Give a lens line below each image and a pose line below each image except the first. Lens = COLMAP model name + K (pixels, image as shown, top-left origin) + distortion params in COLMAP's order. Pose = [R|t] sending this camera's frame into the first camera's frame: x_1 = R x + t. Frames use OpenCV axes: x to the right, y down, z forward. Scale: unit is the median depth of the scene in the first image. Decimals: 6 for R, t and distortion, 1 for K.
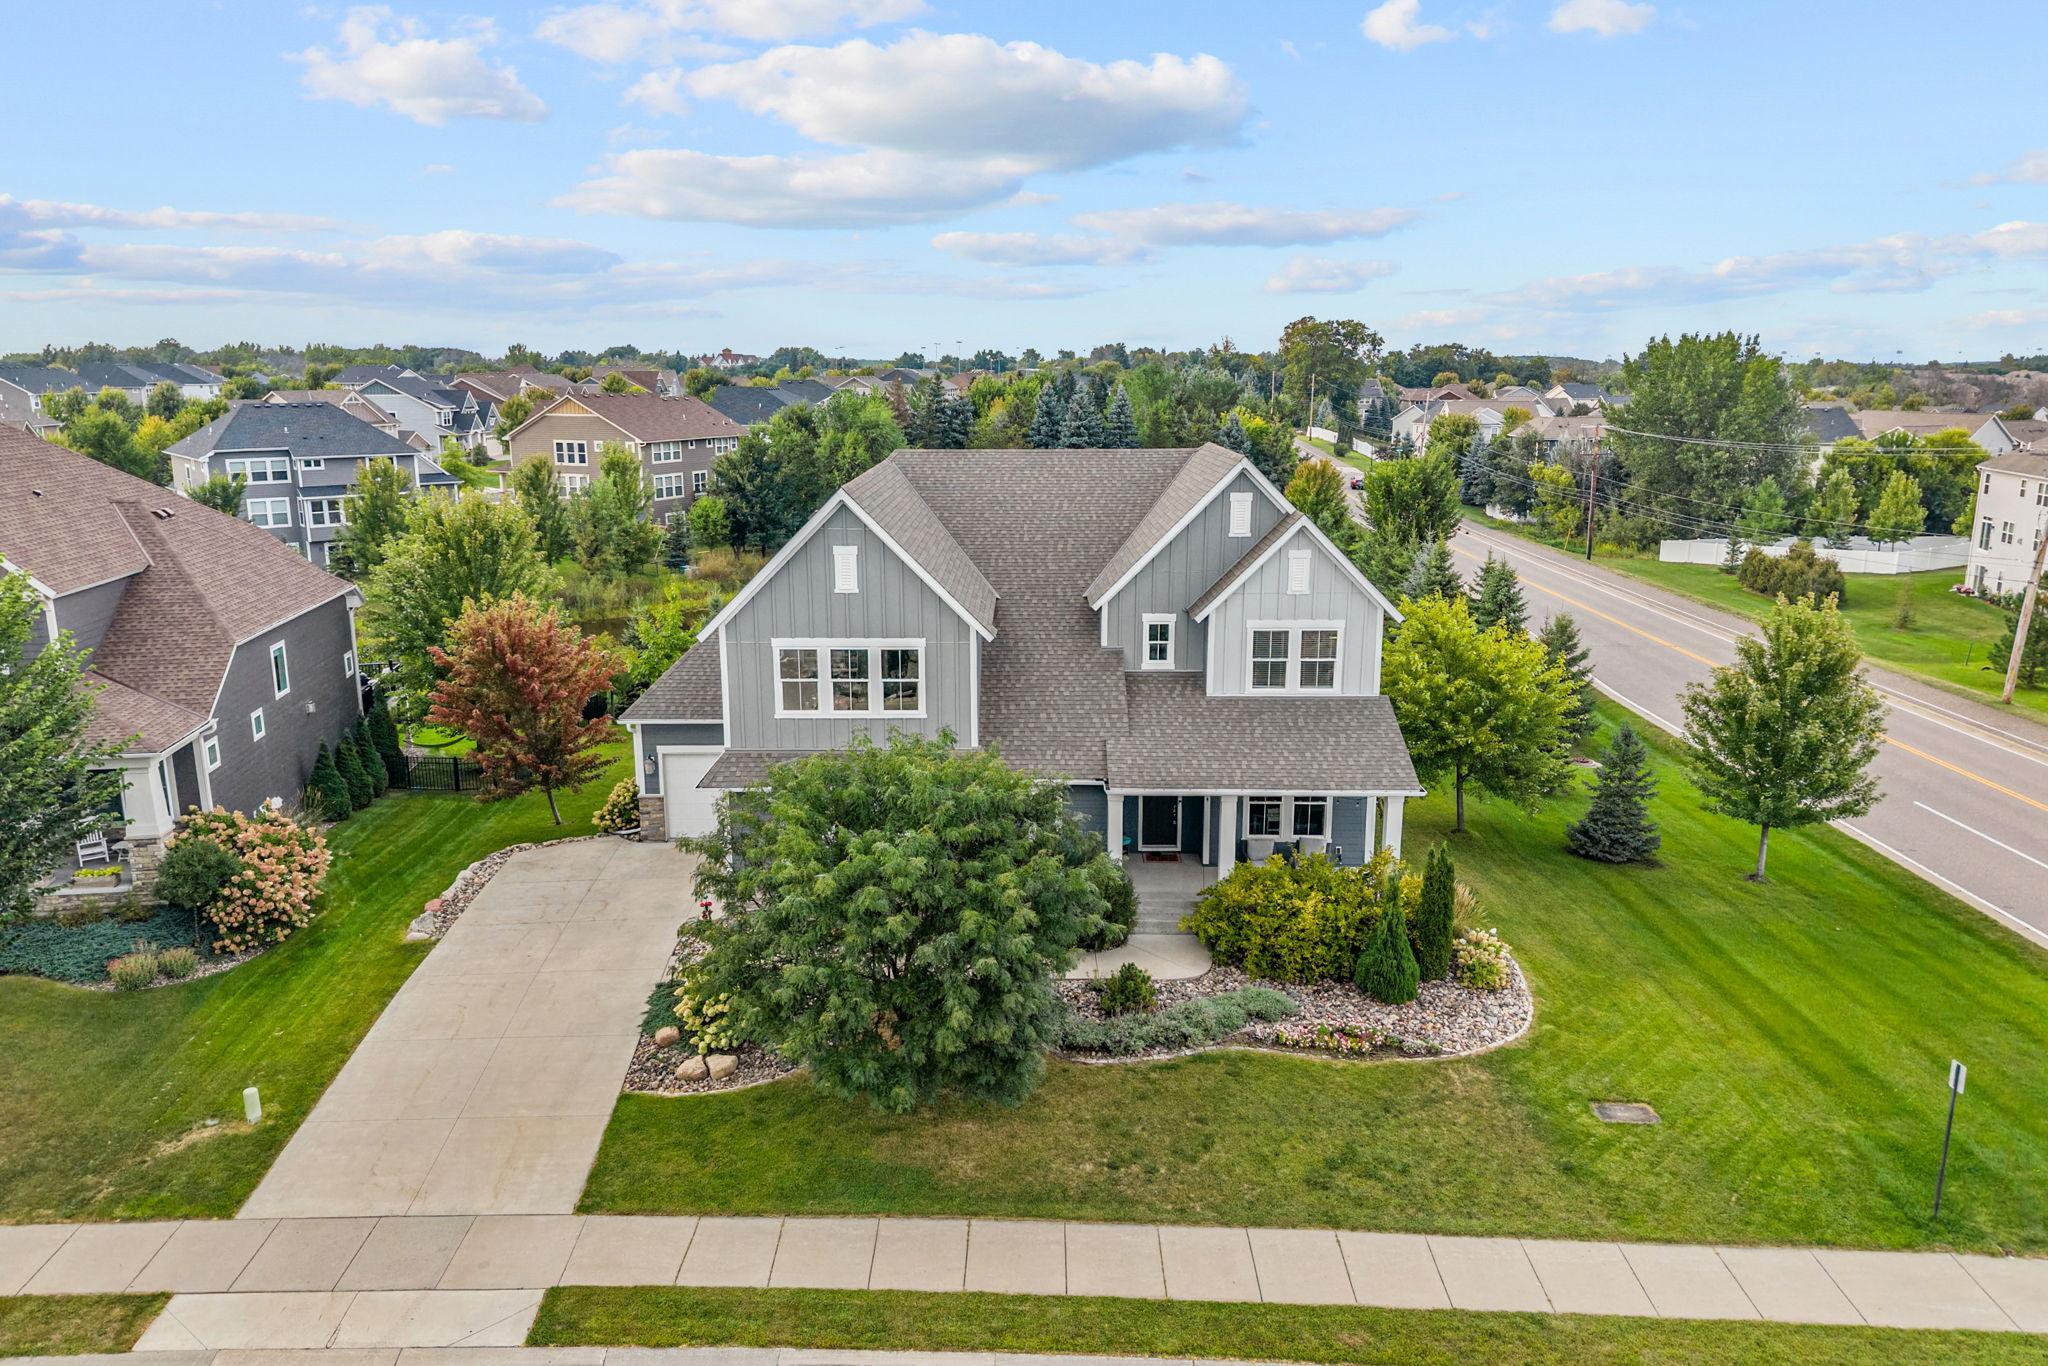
lens RADIAL K [[1382.4, 0, 1027.1], [0, 1382.4, 689.0], [0, 0, 1]] dist [0.062672, -0.084316]
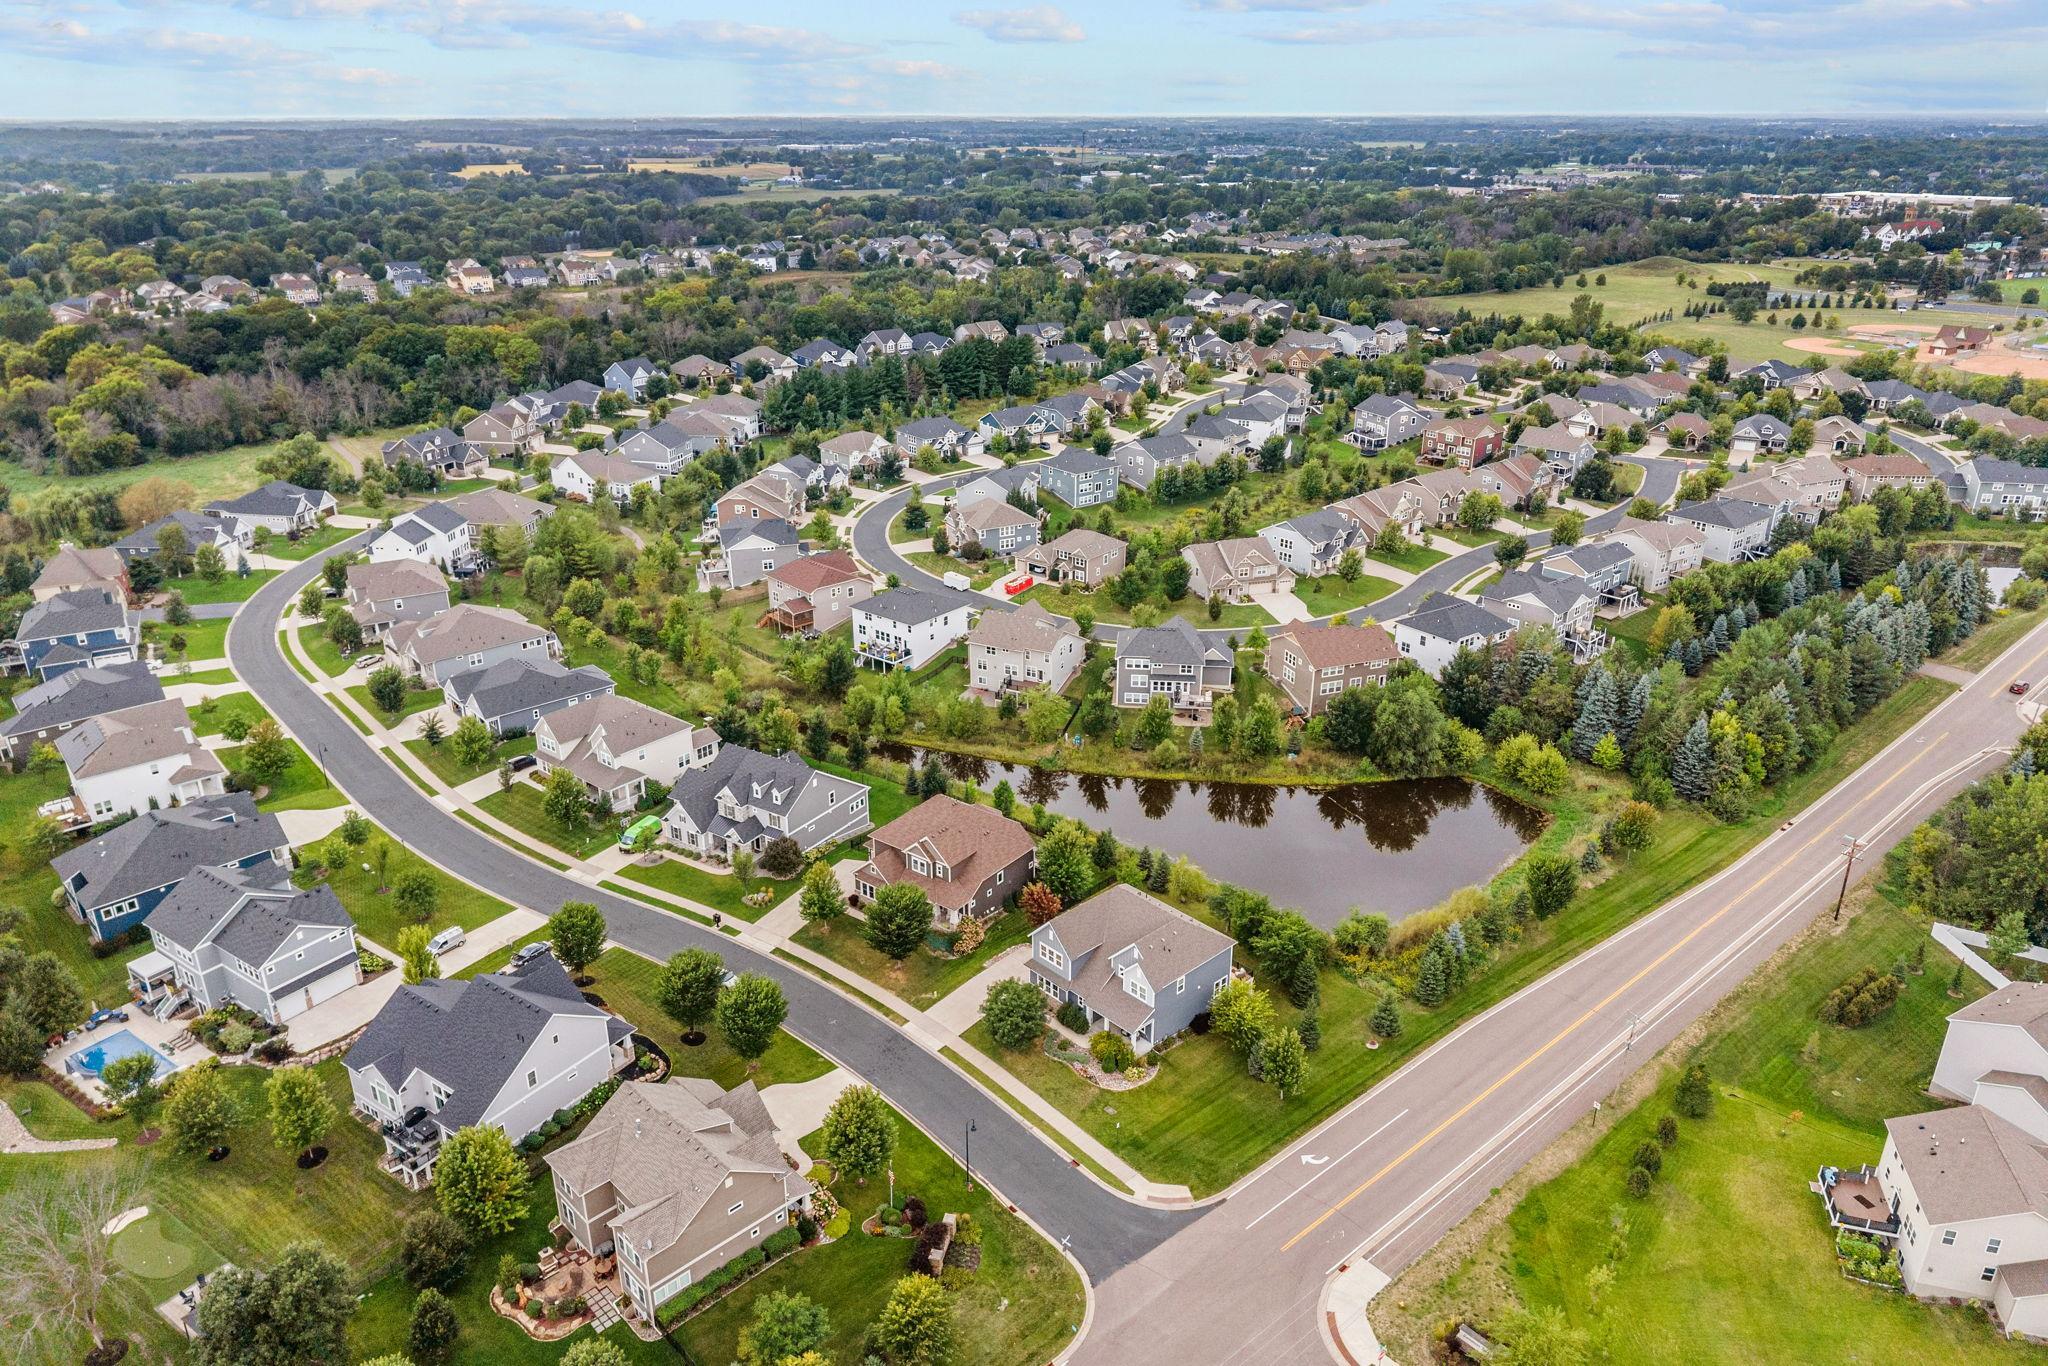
lens RADIAL K [[1357.4, 0, 1024.0], [0, 1357.4, 683.0], [0, 0, 1]] dist [0.058071, -0.087863]
pose [[0.685771, 0.277609, -0.672793, 2.473287], [-0.159077, 0.959220, 0.233650, -1.824483], [0.710220, -0.053205, 0.701966, -2.091583]]
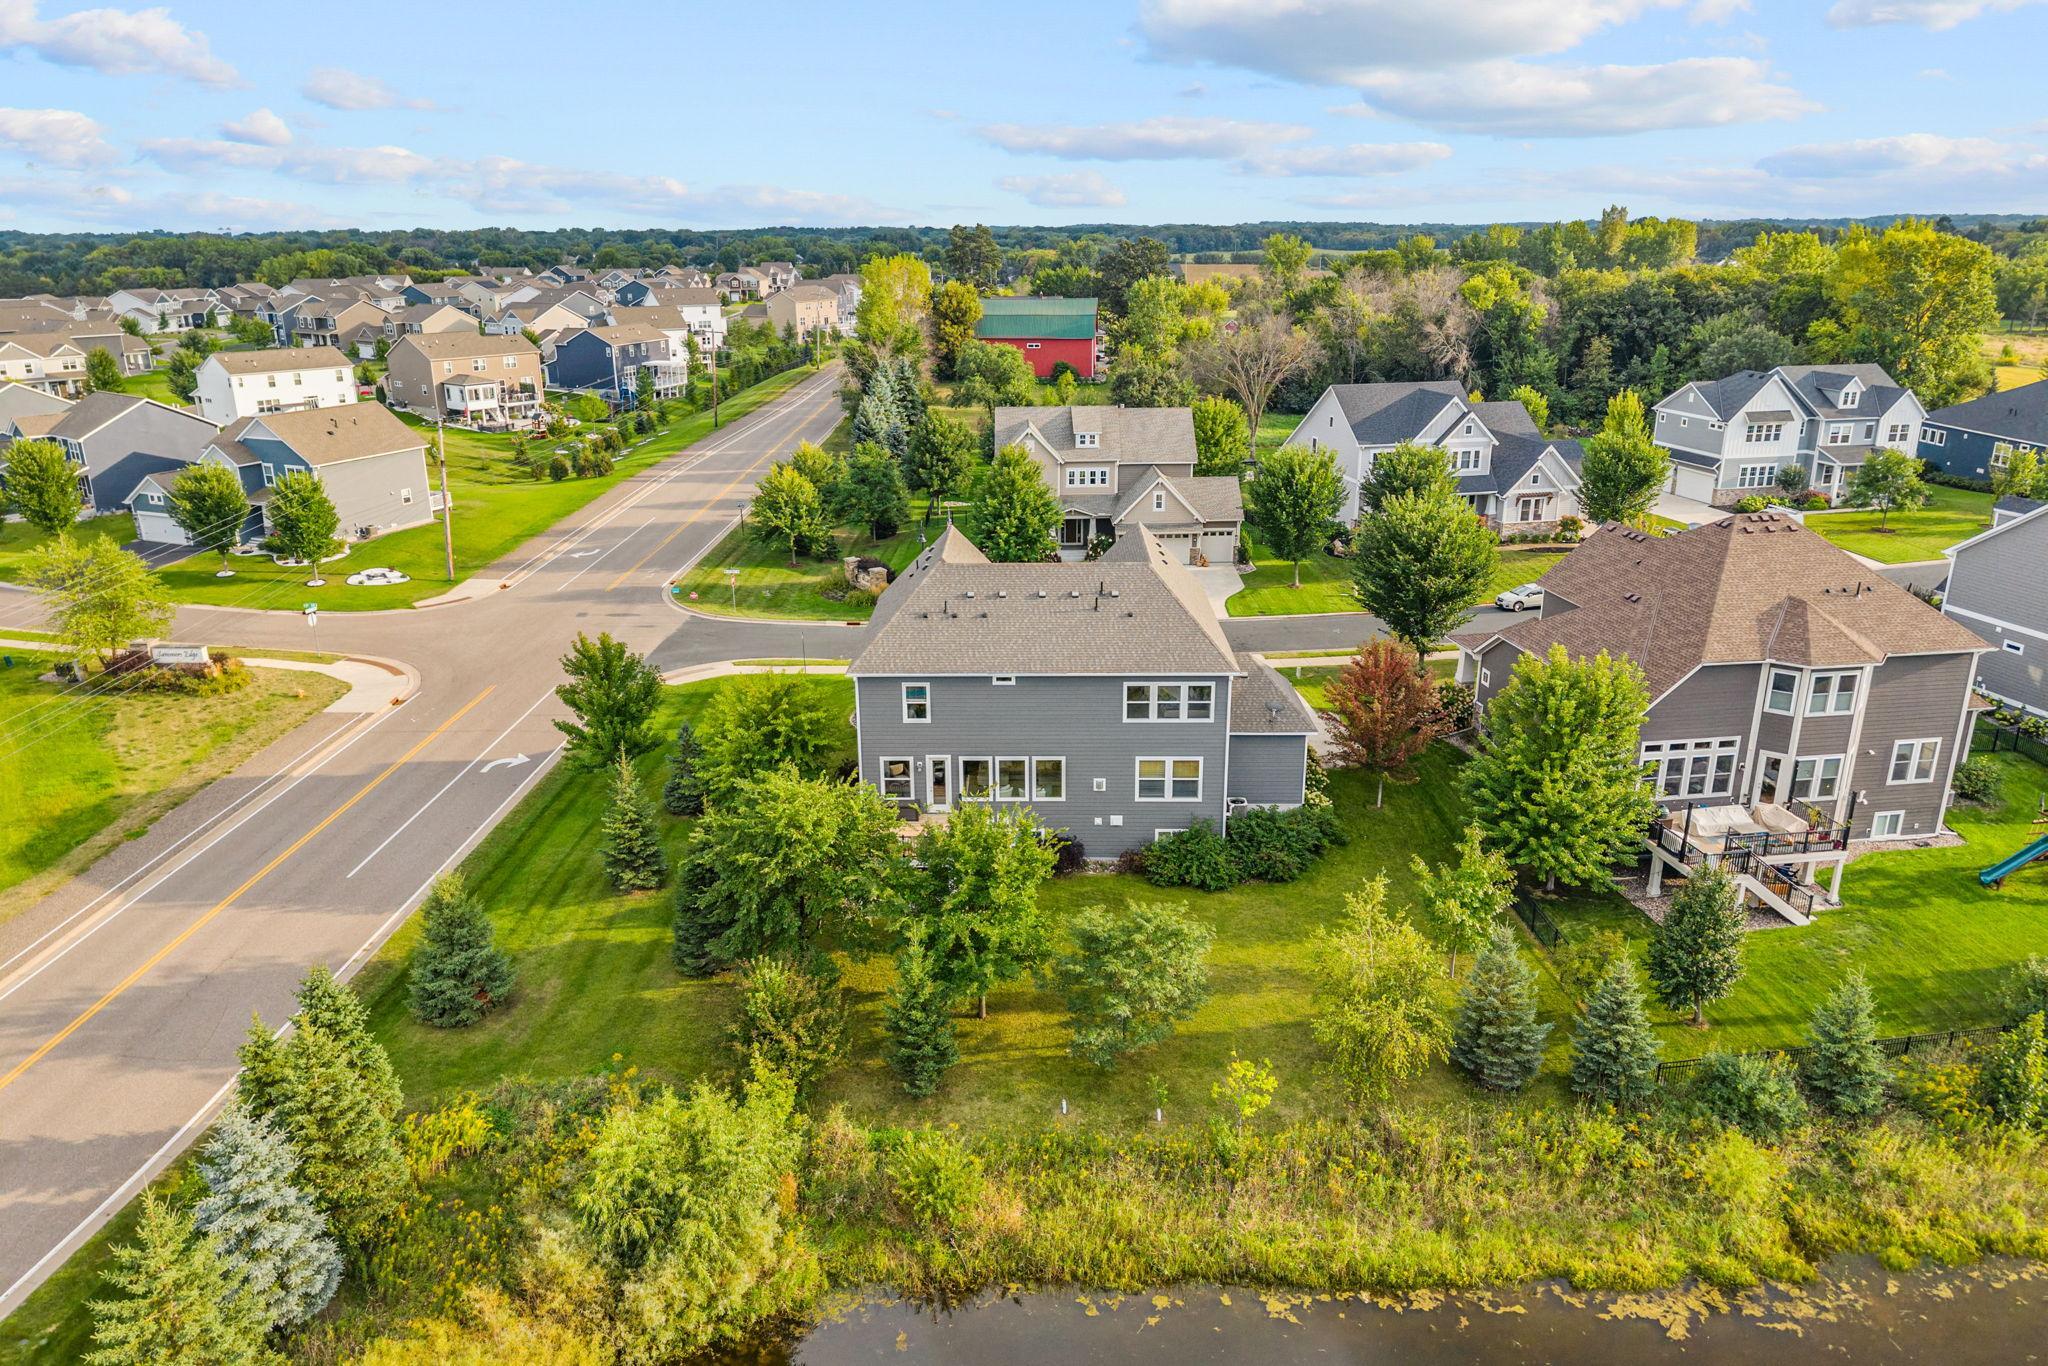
lens RADIAL K [[1357.3, 0, 1030.8], [0, 1357.3, 689.0], [0, 0, 1]] dist [0.064372, -0.085407]
pose [[-0.999927, 0.009463, 0.007491, 0.018370], [0.011977, 0.854303, 0.519637, -0.987497], [-0.001482, 0.519689, -0.854354, 2.802949]]
